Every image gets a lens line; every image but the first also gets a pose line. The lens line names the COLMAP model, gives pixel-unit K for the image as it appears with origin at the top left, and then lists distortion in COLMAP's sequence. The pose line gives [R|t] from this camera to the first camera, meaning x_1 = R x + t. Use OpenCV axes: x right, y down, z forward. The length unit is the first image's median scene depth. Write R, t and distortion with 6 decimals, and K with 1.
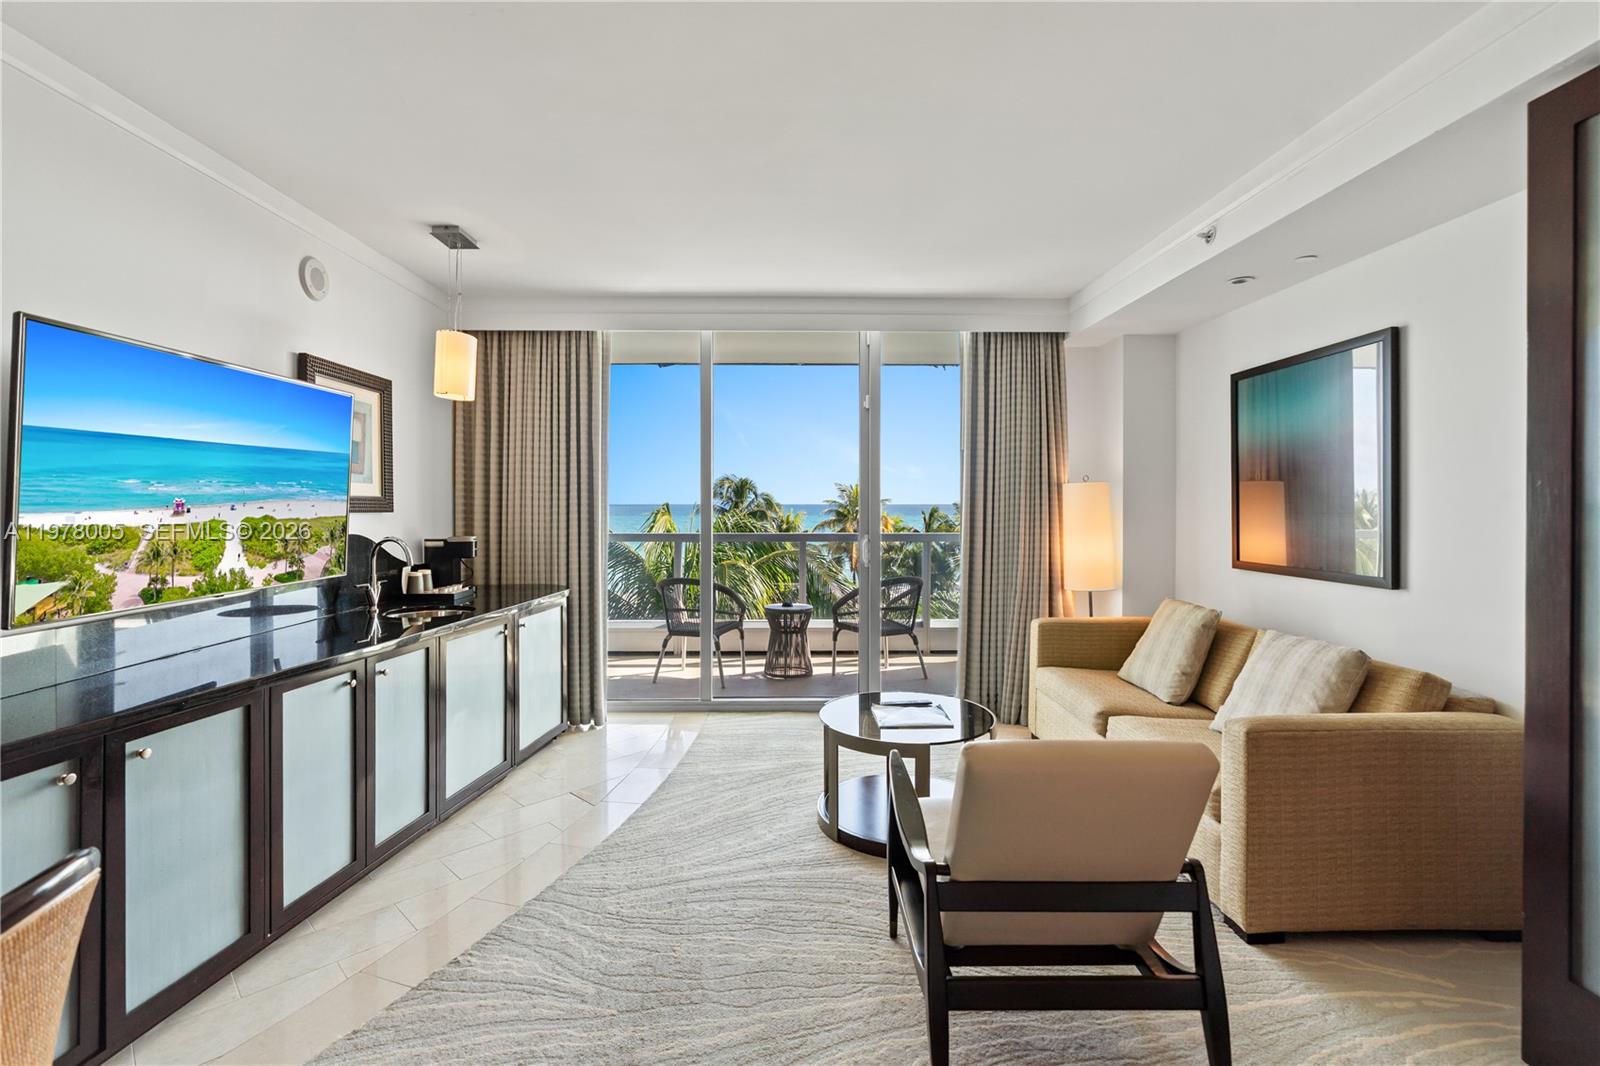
lens RADIAL K [[730.6, 0, 792.4], [0, 730.6, 510.1], [0, 0, 1]] dist [-0.010401, 0.004681]
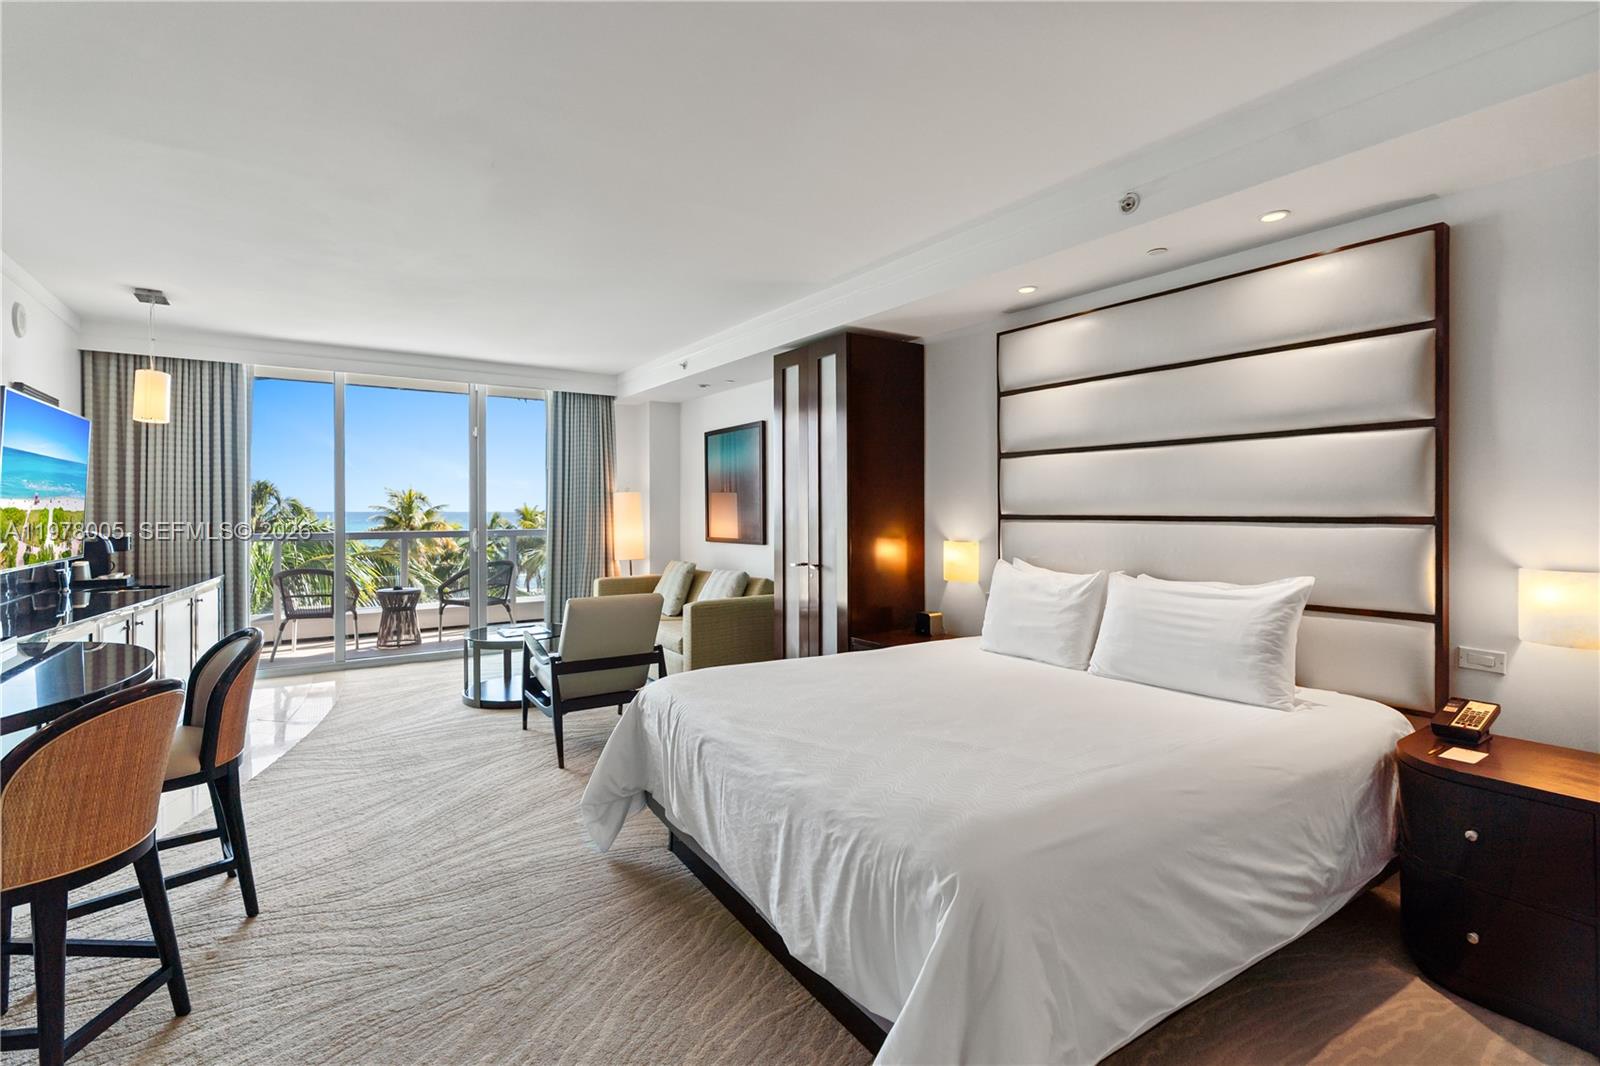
lens RADIAL K [[730.6, 0, 796.4], [0, 730.6, 514.8], [0, 0, 1]] dist [-0.010401, 0.004681]
pose [[0.831988, -0.004983, 0.554771, -0.302721], [0.006974, 0.999975, -0.001478, 0.027660], [-0.554750, 0.005099, 0.832002, -0.915451]]
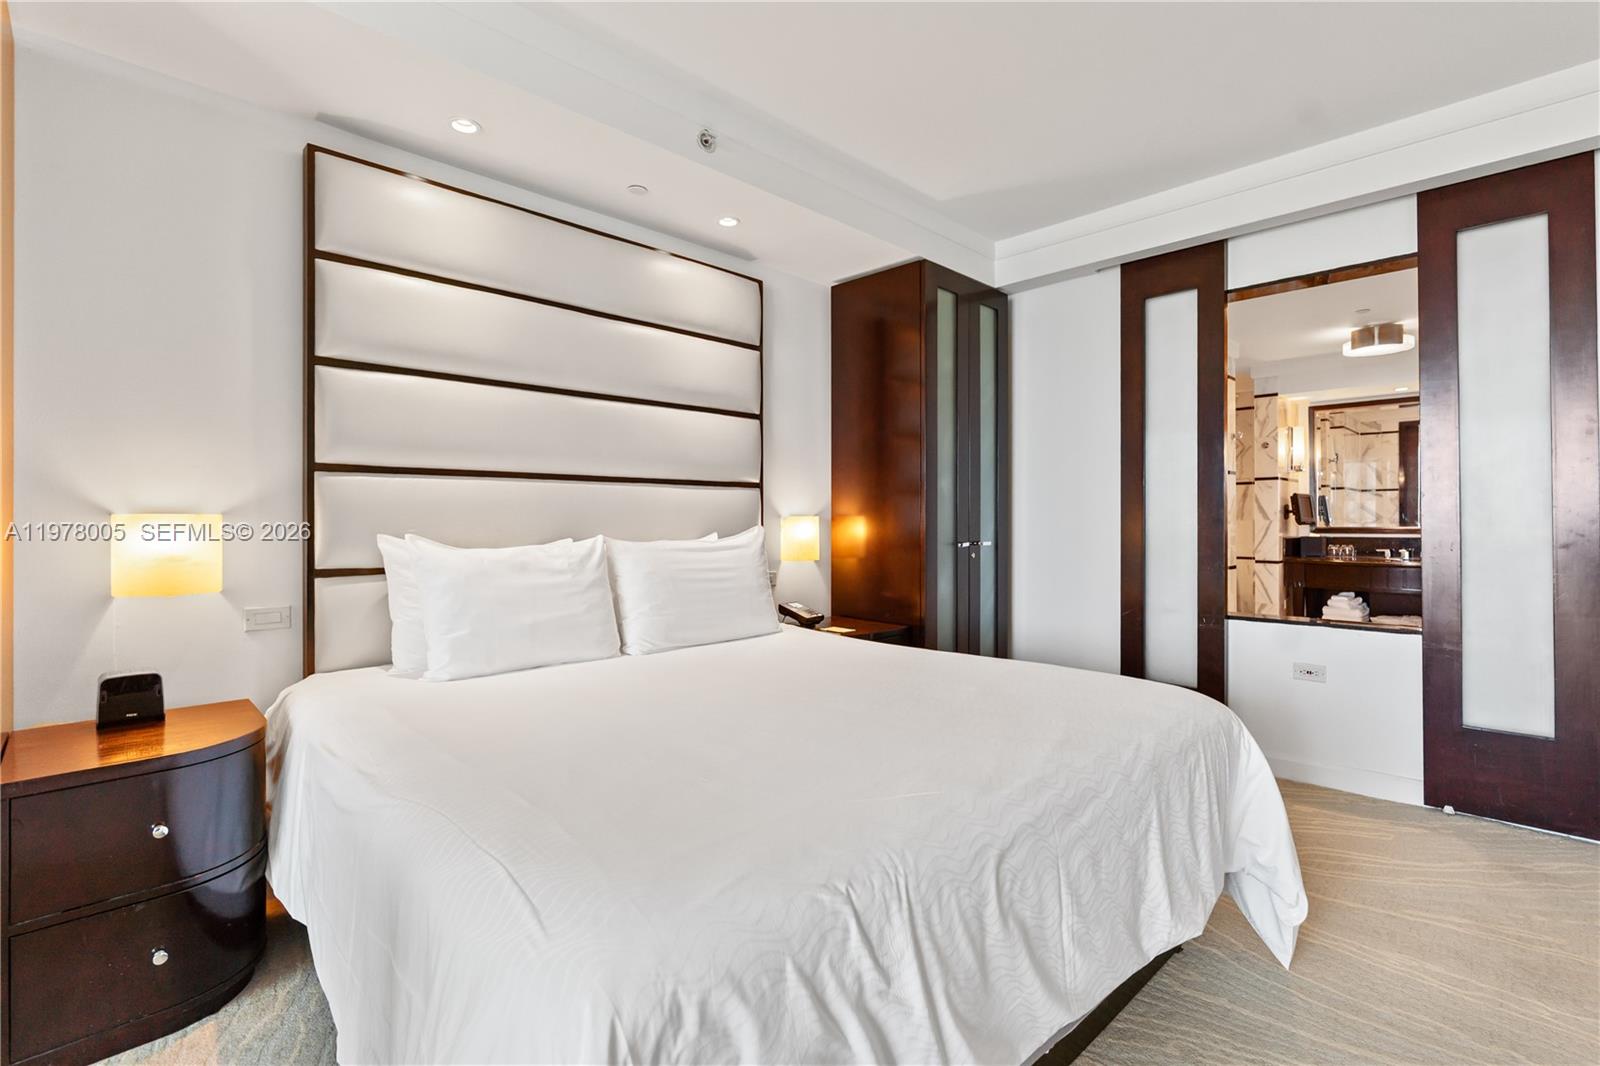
lens RADIAL K [[730.6, 0, 795.8], [0, 730.6, 517.4], [0, 0, 1]] dist [-0.010401, 0.004681]
pose [[-0.693331, 0.006818, 0.720587, -0.118911], [0.010262, 0.999947, 0.000412, 0.099487], [-0.720547, 0.007681, -0.693364, 0.308763]]
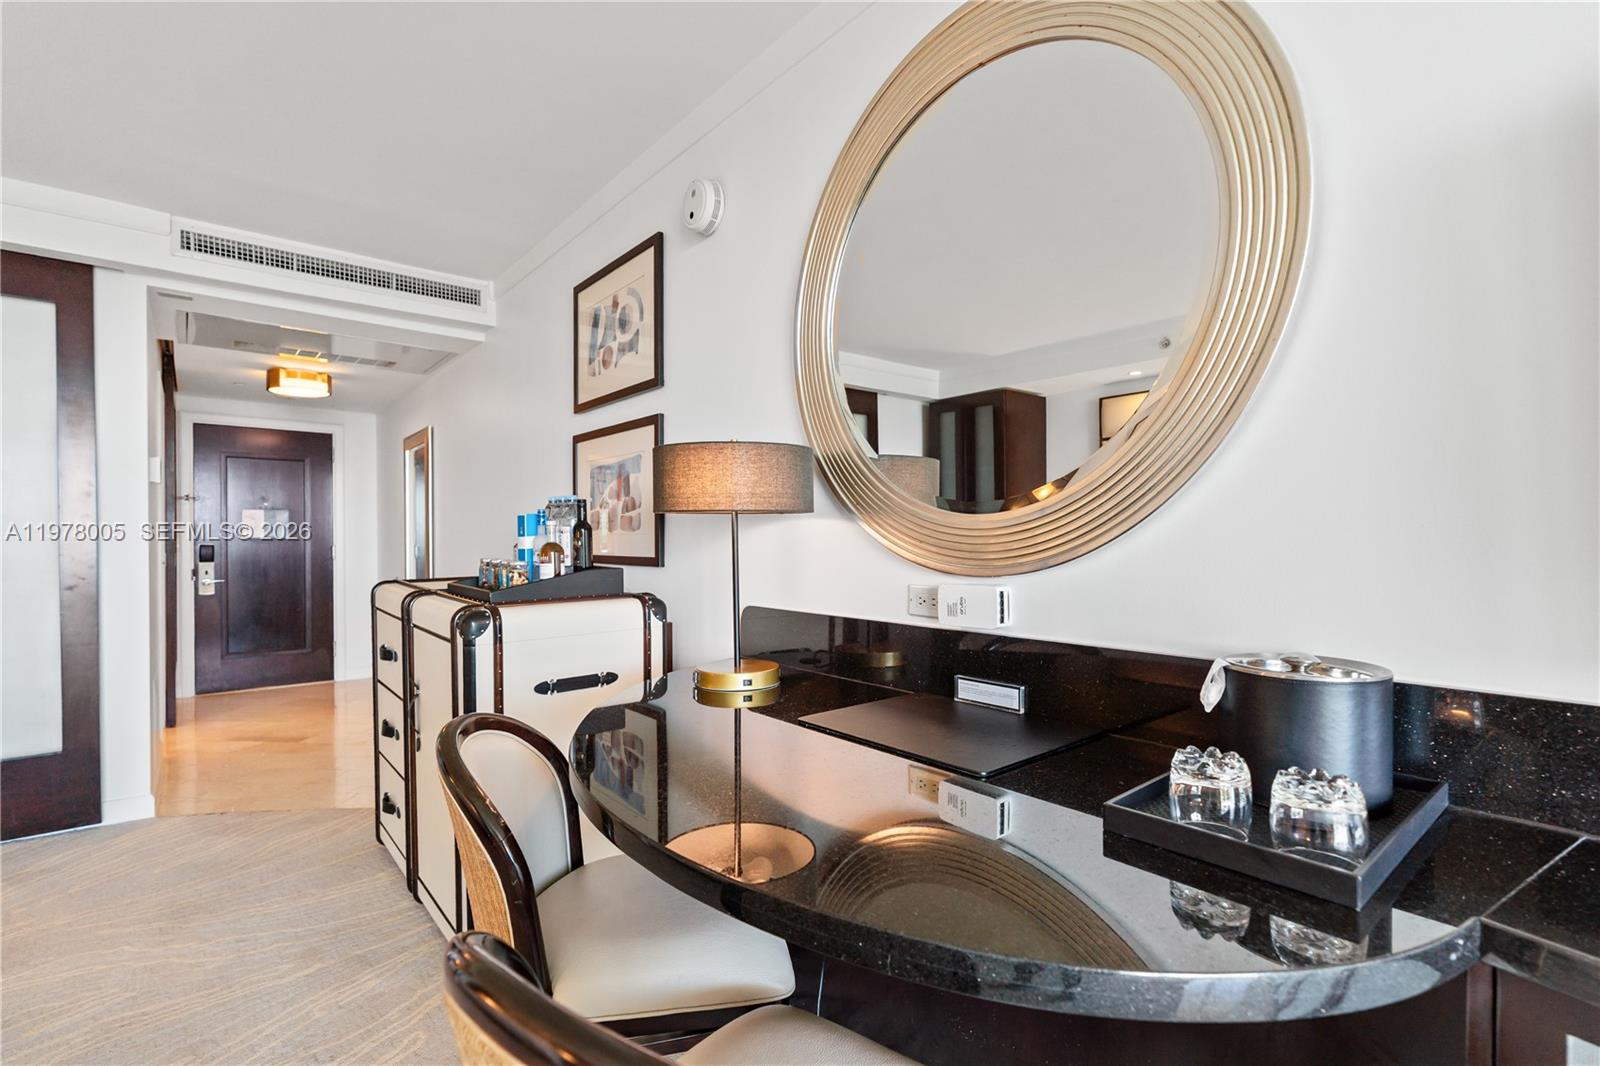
lens RADIAL K [[730.6, 0, 805.9], [0, 730.6, 548.9], [0, 0, 1]] dist [-0.010401, 0.004681]
pose [[-0.765820, 0.009092, -0.642991, -0.289635], [-0.005884, 0.999759, 0.021145, 0.054567], [0.643028, 0.019977, -0.765582, 0.533010]]
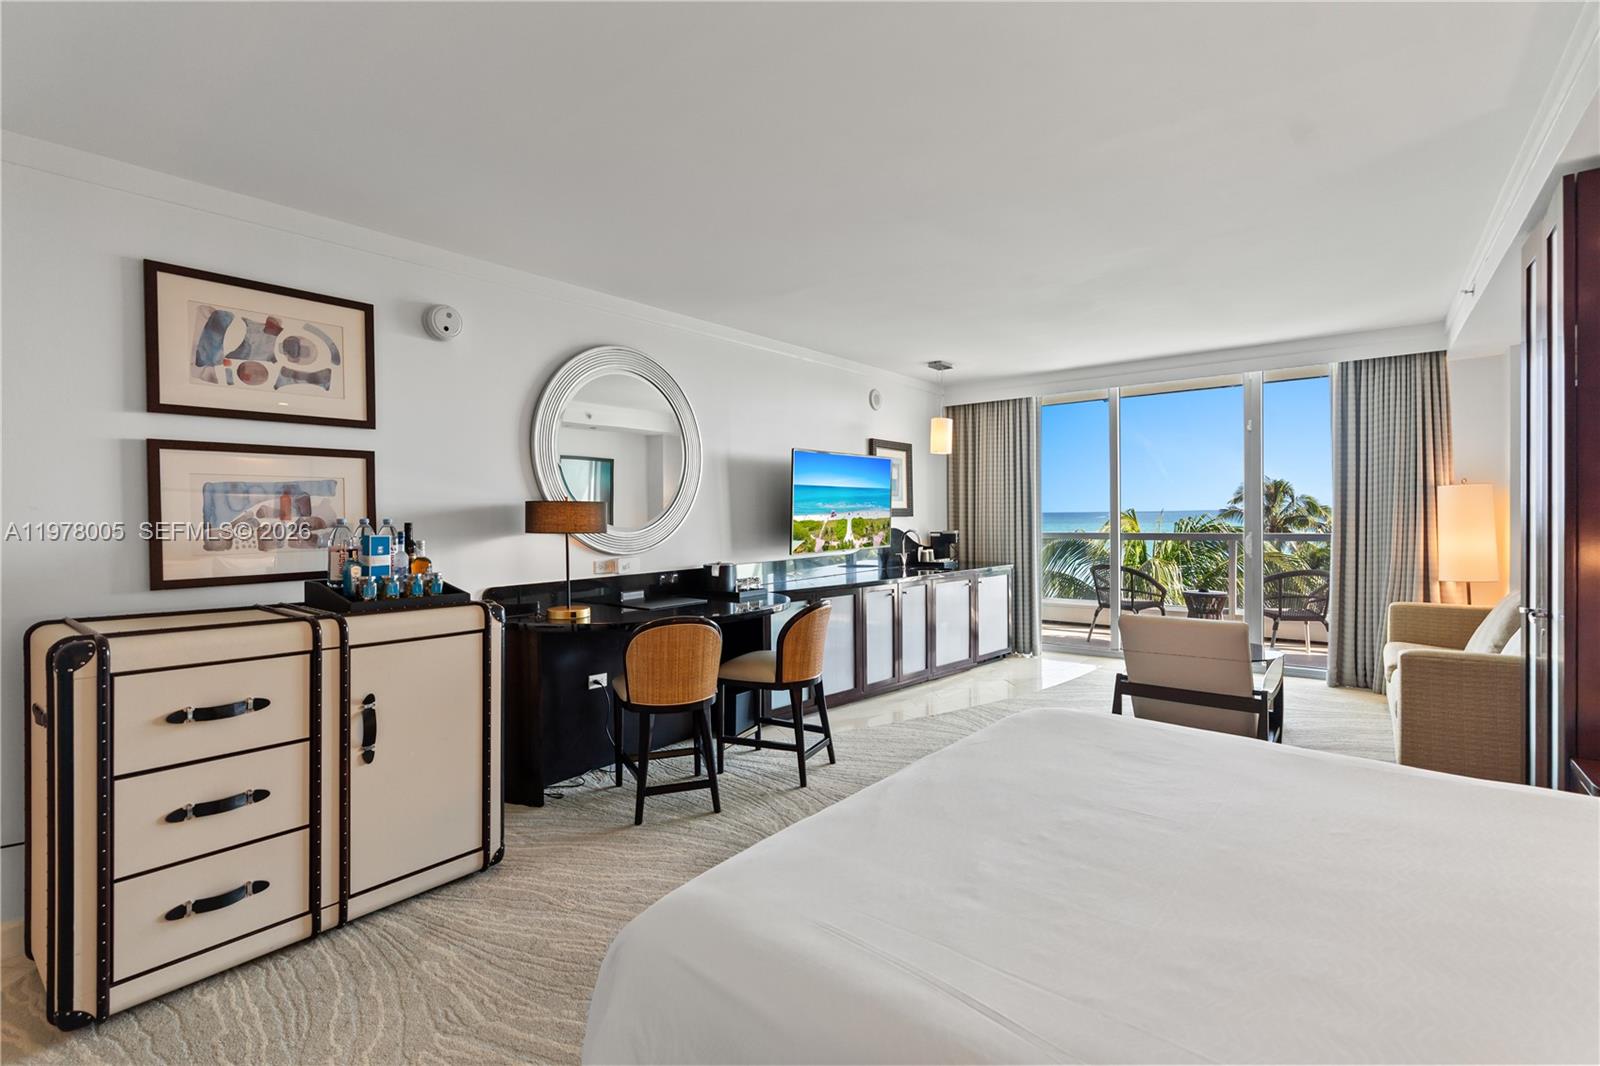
lens RADIAL K [[730.6, 0, 805.4], [0, 730.6, 528.2], [0, 0, 1]] dist [-0.010401, 0.004681]
pose [[0.782714, 0.002297, -0.622377, 0.541992], [0.006870, 0.999900, 0.012330, 0.011811], [0.622343, -0.013926, 0.782620, -0.856648]]
